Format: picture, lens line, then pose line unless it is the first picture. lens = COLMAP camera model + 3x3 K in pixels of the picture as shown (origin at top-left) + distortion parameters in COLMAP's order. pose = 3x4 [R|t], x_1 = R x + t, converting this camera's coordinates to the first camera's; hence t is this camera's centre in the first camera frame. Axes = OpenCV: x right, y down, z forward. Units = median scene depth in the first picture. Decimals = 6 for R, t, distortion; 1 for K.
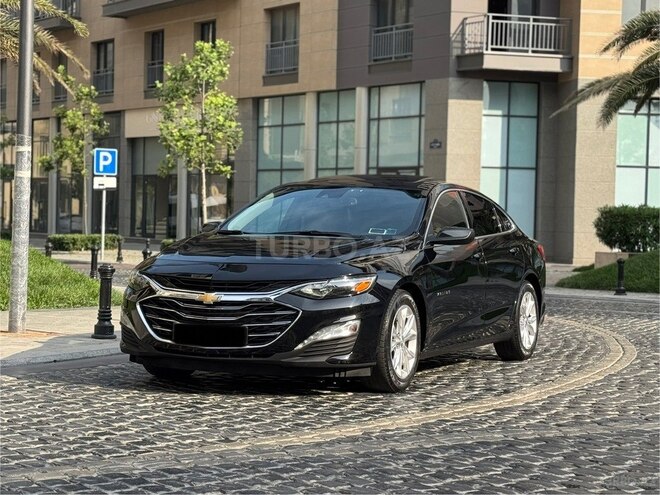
lens RADIAL K [[1375.6, 0, 330.0], [0, 1375.6, 247.5], [0, 0, 1]] dist [0.132274, 0.077838]
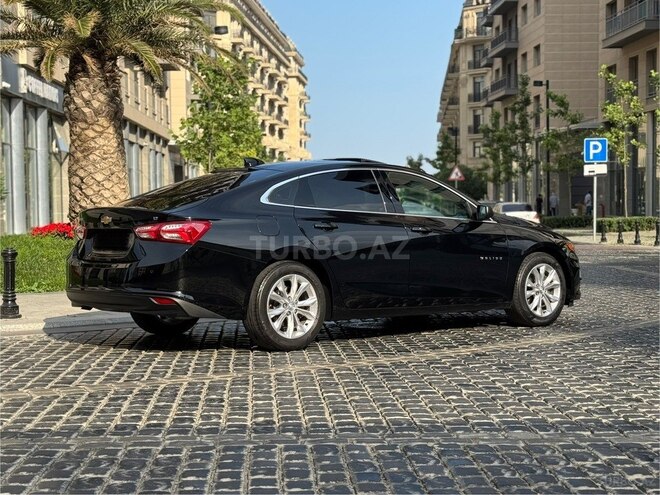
lens RADIAL K [[1167.2, 0, 330.0], [0, 1167.2, 247.5], [0, 0, 1]] dist [0.054922, 0.296247]
pose [[0.837249, -0.010649, -0.546719, 0.155289], [0.018187, 0.999799, 0.008379, 0.002554], [0.546520, -0.016958, 0.837275, 0.108750]]
